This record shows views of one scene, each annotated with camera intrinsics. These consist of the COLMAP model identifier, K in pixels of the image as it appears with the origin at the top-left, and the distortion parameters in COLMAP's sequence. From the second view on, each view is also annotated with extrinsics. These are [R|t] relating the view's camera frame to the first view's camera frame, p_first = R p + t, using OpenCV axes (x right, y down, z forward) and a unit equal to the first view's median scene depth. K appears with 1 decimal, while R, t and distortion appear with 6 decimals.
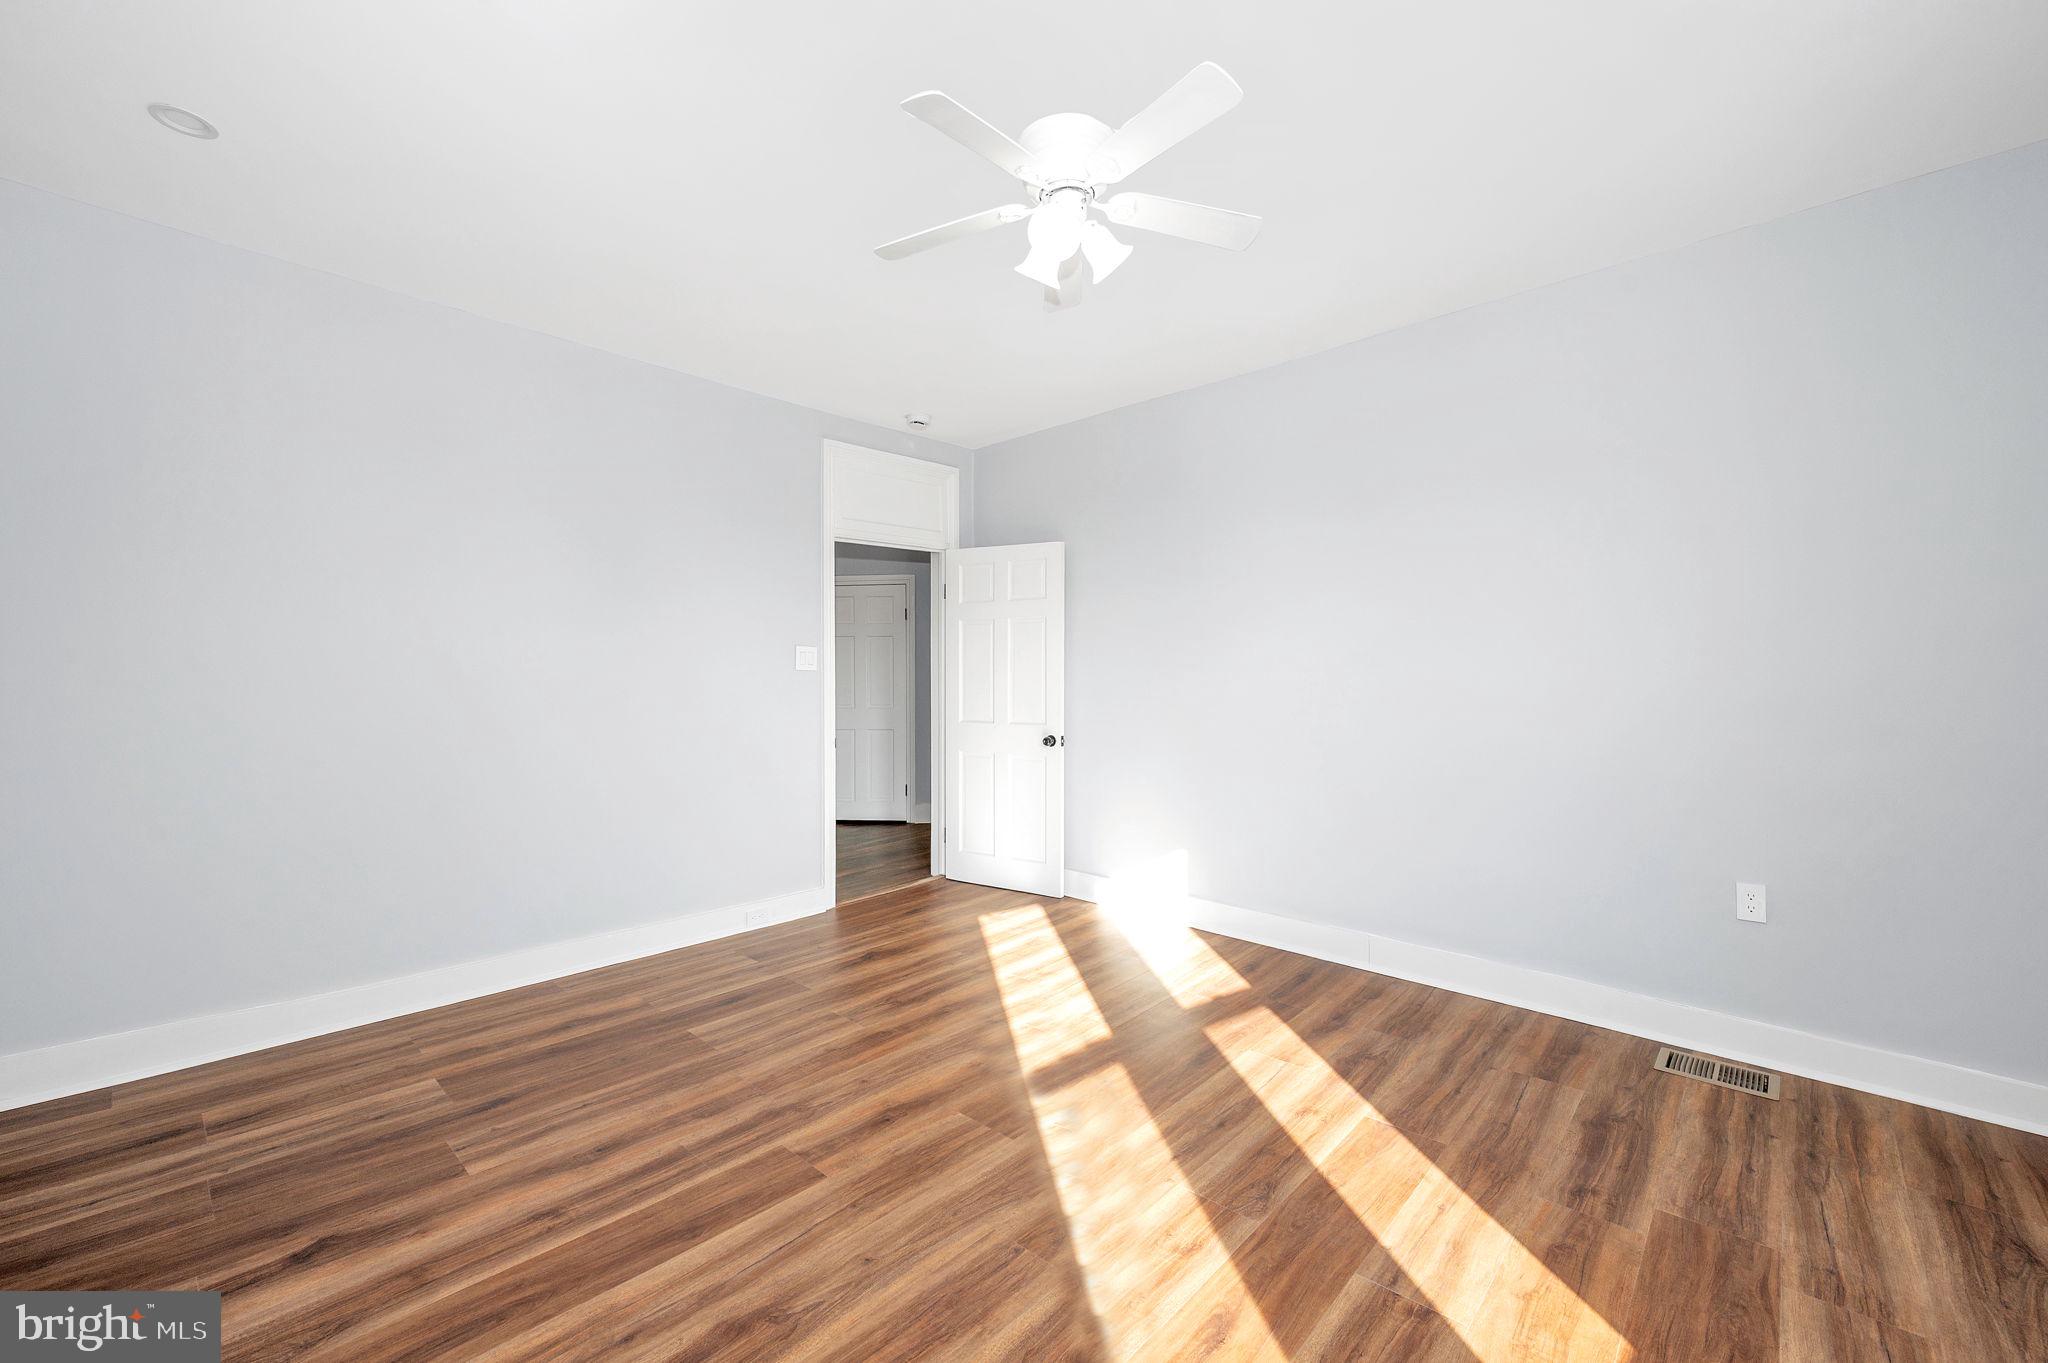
lens RADIAL K [[819.2, 0, 1022.1], [0, 819.2, 683.4], [0, 0, 1]] dist [-0.000431, 0.000127]
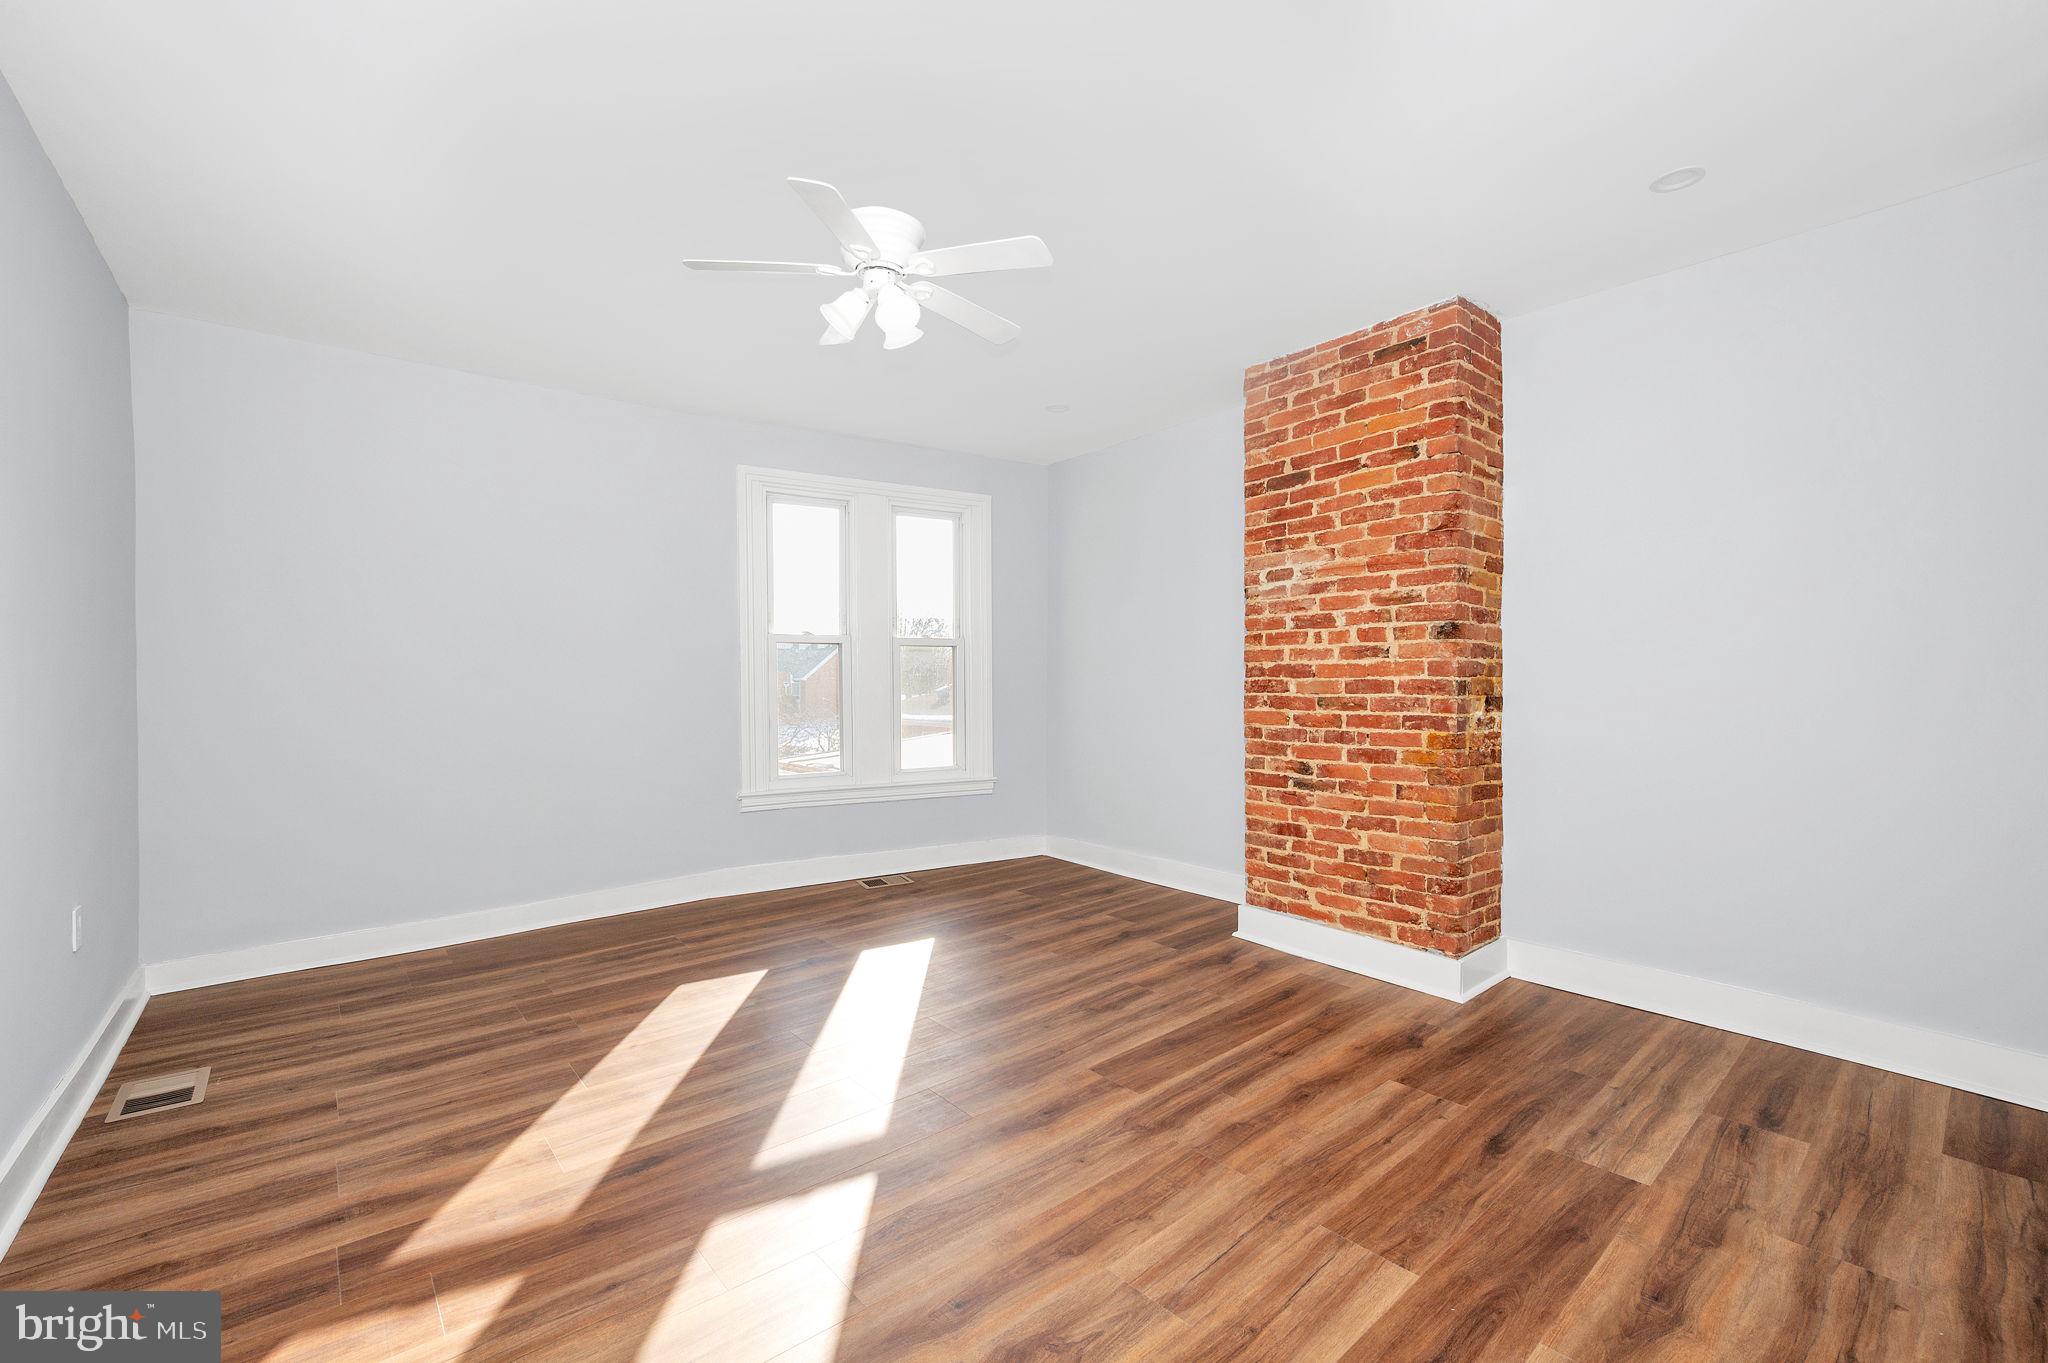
lens RADIAL K [[819.2, 0, 1022.1], [0, 819.2, 683.4], [0, 0, 1]] dist [-0.000431, 0.000127]
pose [[-0.992623, 0.004683, 0.121148, -0.266393], [0.006959, 0.999807, 0.018365, 0.001060], [-0.121038, 0.019073, -0.992465, 2.037038]]
